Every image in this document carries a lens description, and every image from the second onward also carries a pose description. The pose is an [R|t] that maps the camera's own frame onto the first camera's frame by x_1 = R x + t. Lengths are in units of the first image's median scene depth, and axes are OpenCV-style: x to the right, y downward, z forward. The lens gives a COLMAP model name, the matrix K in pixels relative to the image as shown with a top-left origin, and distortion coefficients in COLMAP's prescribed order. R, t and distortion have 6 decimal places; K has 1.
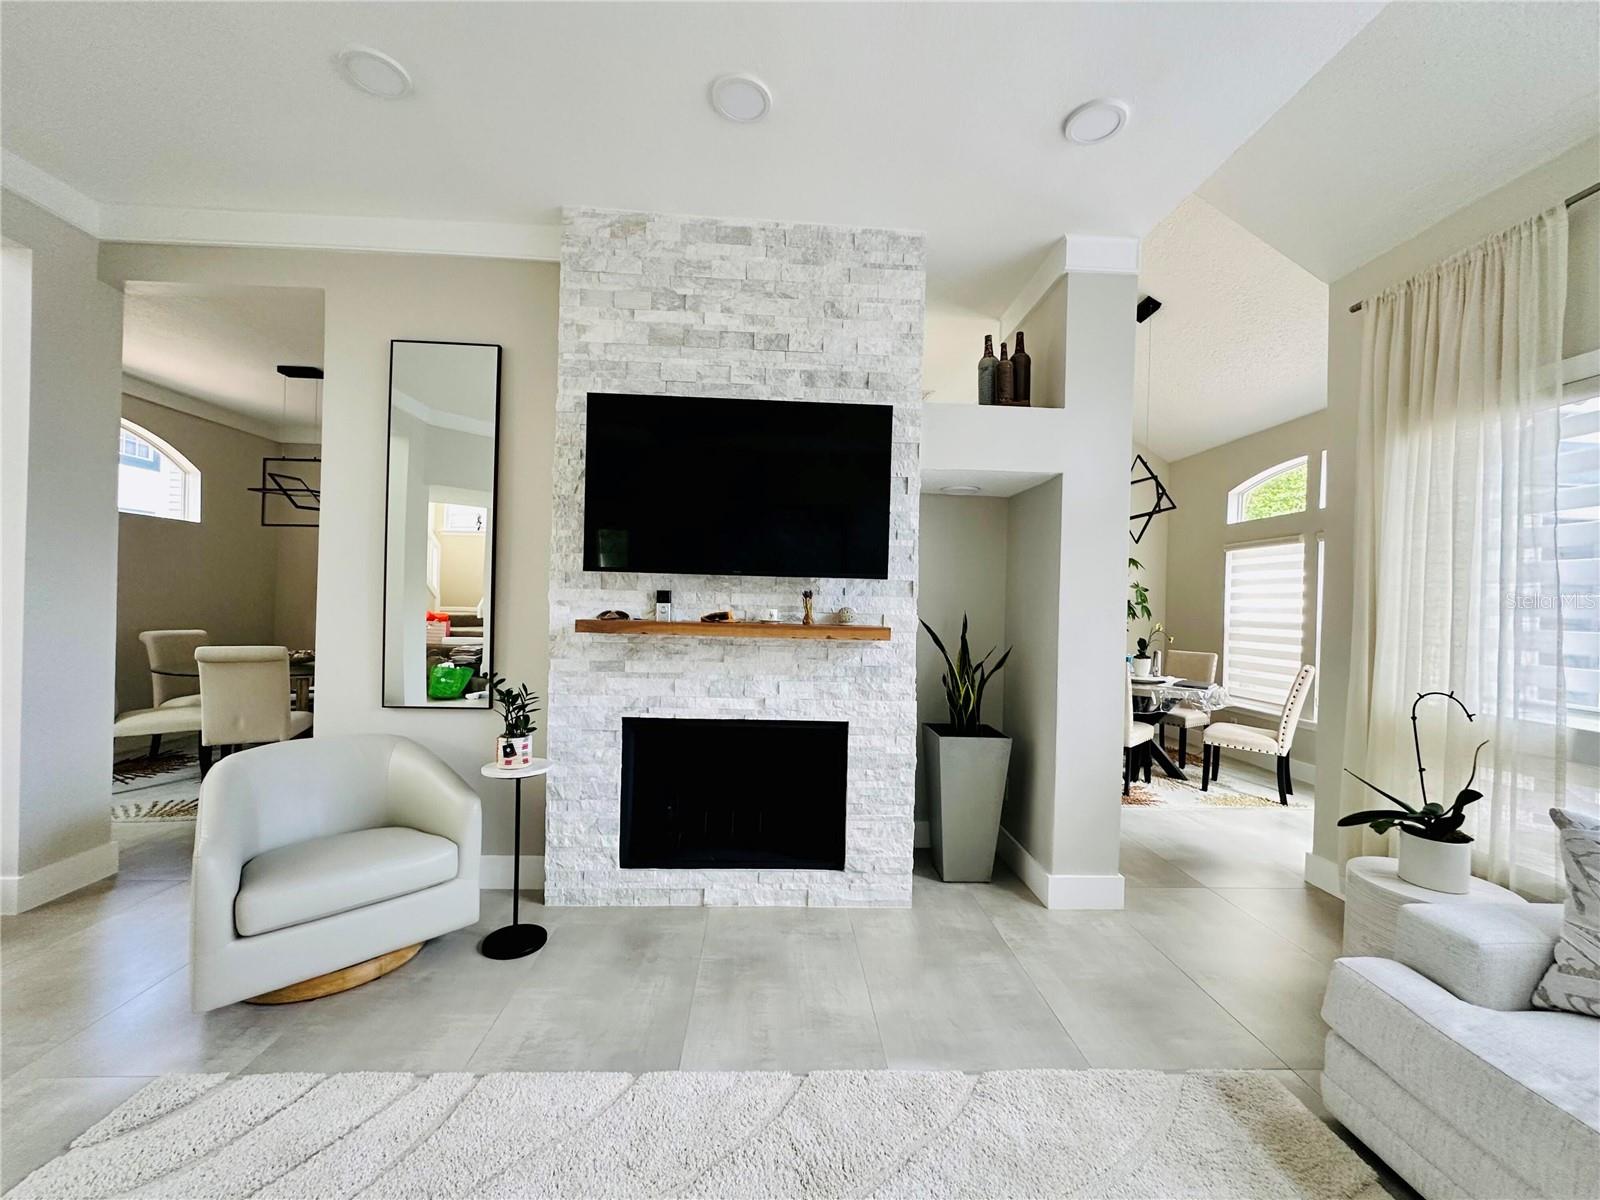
lens RADIAL K [[635.5, 0, 799.0], [0, 635.5, 601.2], [0, 0, 1]] dist [-0.005278, 0.000730]
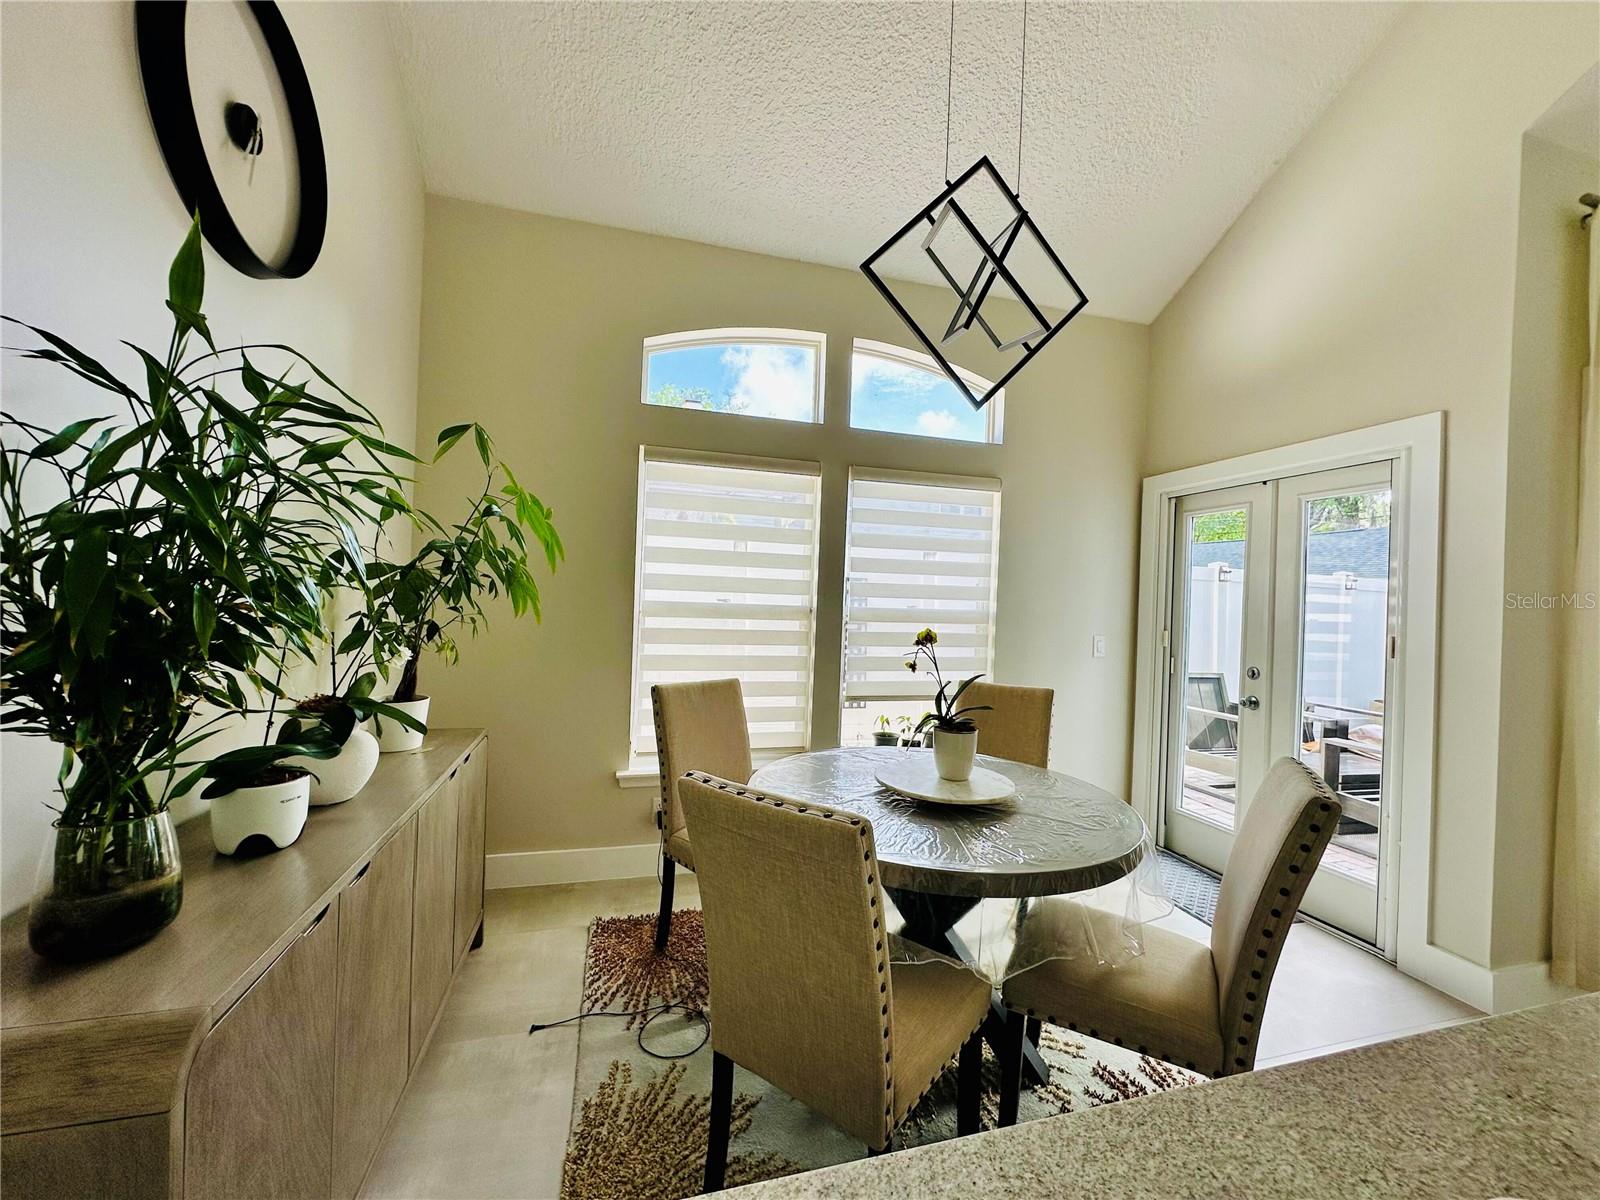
lens RADIAL K [[635.5, 0, 799.0], [0, 635.5, 601.2], [0, 0, 1]] dist [-0.005278, 0.000730]
pose [[-0.229682, -0.042314, 0.972345, 0.382905], [-0.043015, 0.998520, 0.033292, 0.015208], [-0.972315, -0.034179, -0.231162, 2.184040]]
